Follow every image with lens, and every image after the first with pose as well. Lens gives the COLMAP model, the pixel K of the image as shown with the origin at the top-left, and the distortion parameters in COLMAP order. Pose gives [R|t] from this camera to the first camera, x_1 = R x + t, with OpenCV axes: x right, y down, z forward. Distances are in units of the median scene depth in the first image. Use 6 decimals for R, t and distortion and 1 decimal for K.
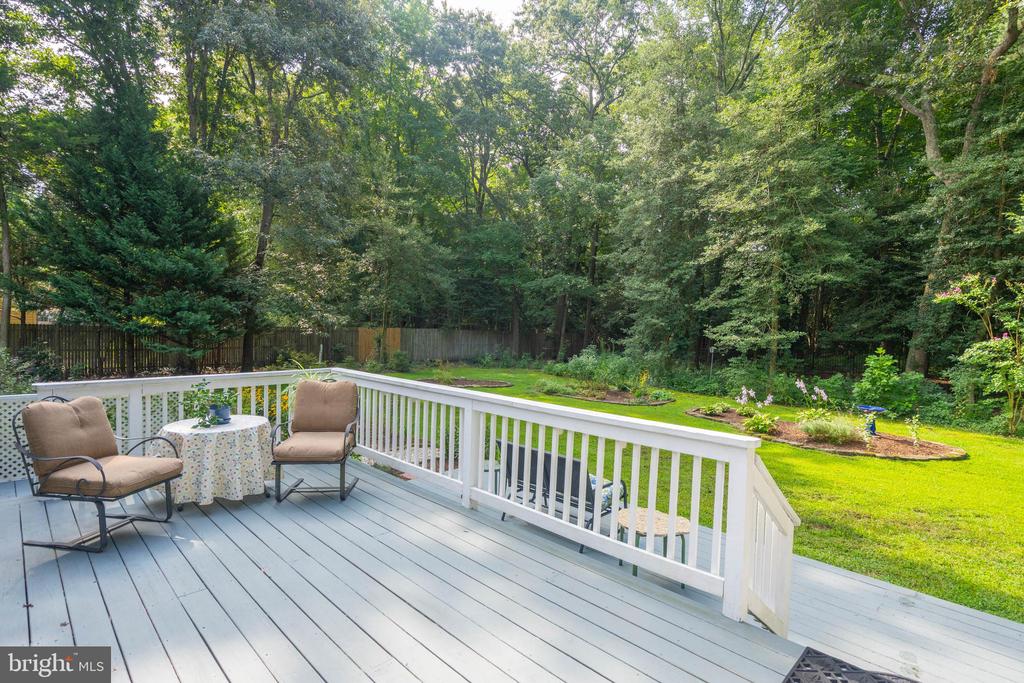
lens RADIAL K [[519.0, 0, 513.9], [0, 519.0, 342.8], [0, 0, 1]] dist [0.001250, 0.000469]
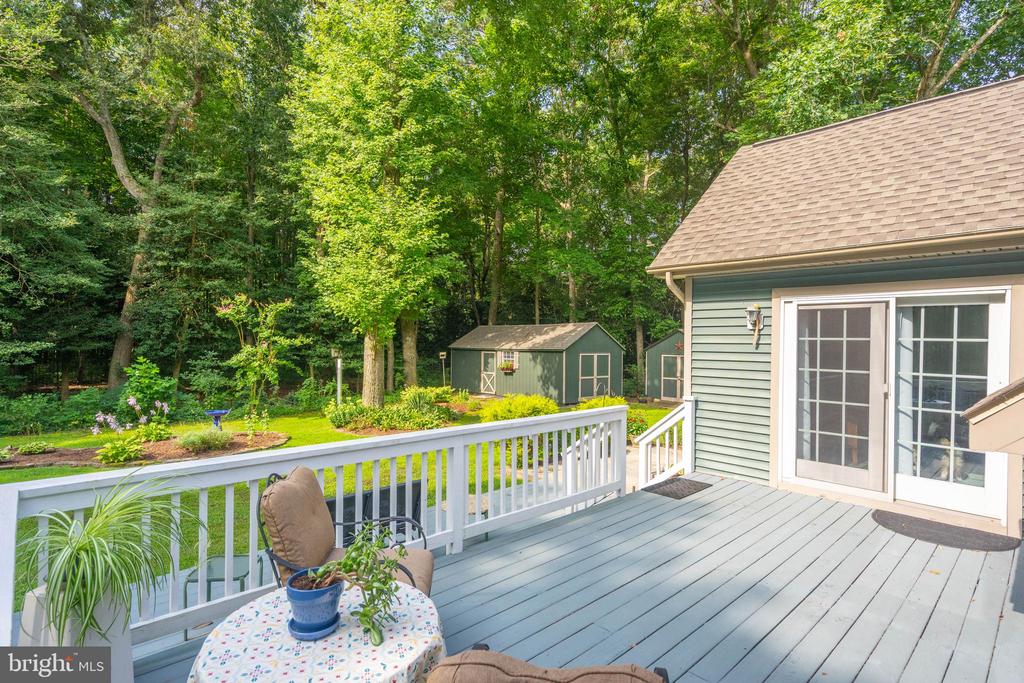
lens RADIAL K [[519.0, 0, 513.9], [0, 519.0, 342.8], [0, 0, 1]] dist [0.001250, 0.000469]
pose [[0.021862, -0.025561, 0.999434, -0.243025], [0.028149, 0.999293, 0.024942, -0.018966], [-0.999365, 0.027587, 0.022566, 0.209258]]
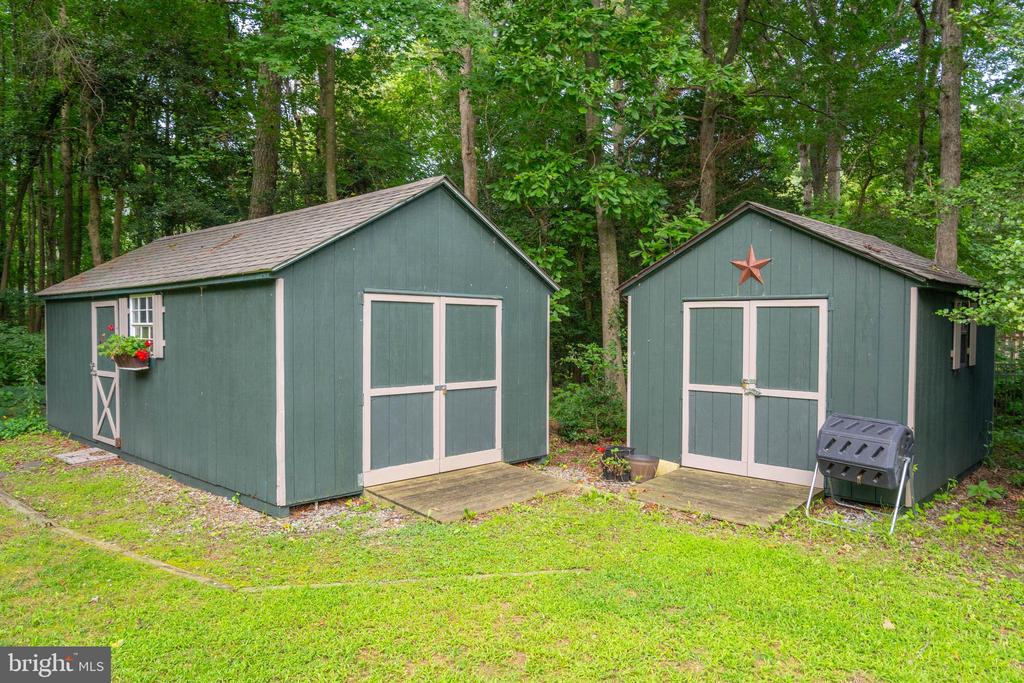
lens RADIAL K [[681.6, 0, 512.0], [0, 681.6, 341.5], [0, 0, 1]] dist [-0.000117, -0.000026]
pose [[-0.061987, -0.046825, 0.996978, 0.526549], [0.030920, 0.998329, 0.048811, 0.047726], [-0.997598, 0.033852, -0.060436, 0.033993]]
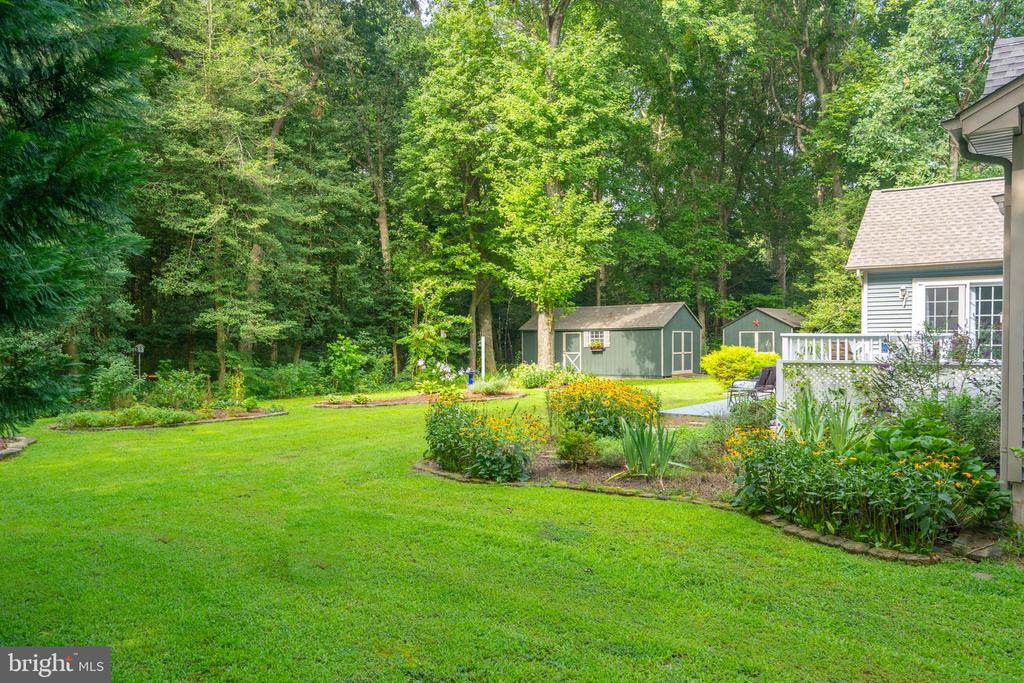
lens RADIAL K [[752.2, 0, 510.3], [0, 752.2, 355.5], [0, 0, 1]] dist [0.006765, 0.002747]
pose [[-0.136987, -0.044599, 0.989568, -0.827083], [0.040663, 0.997891, 0.050604, -0.010622], [-0.989738, 0.047171, -0.134884, 0.717586]]
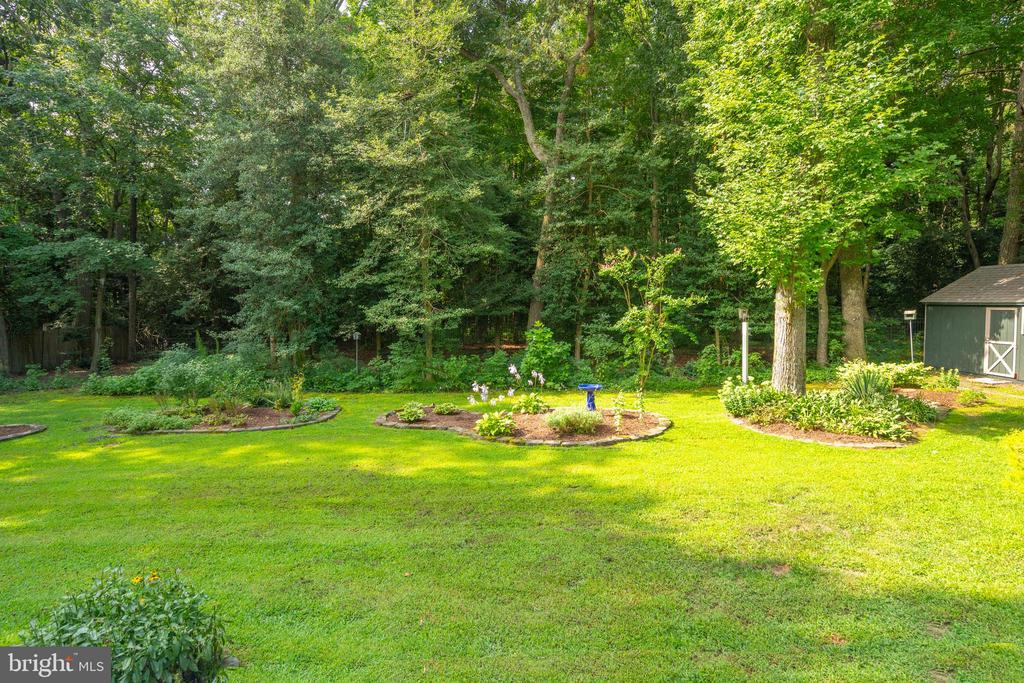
lens RADIAL K [[556.1, 0, 513.3], [0, 556.1, 342.4], [0, 0, 1]] dist [0.001258, 0.001538]
pose [[0.698228, -0.092434, 0.709883, -0.076260], [0.066847, 0.995715, 0.063903, -0.017631], [-0.712747, 0.002834, 0.701415, 0.237226]]
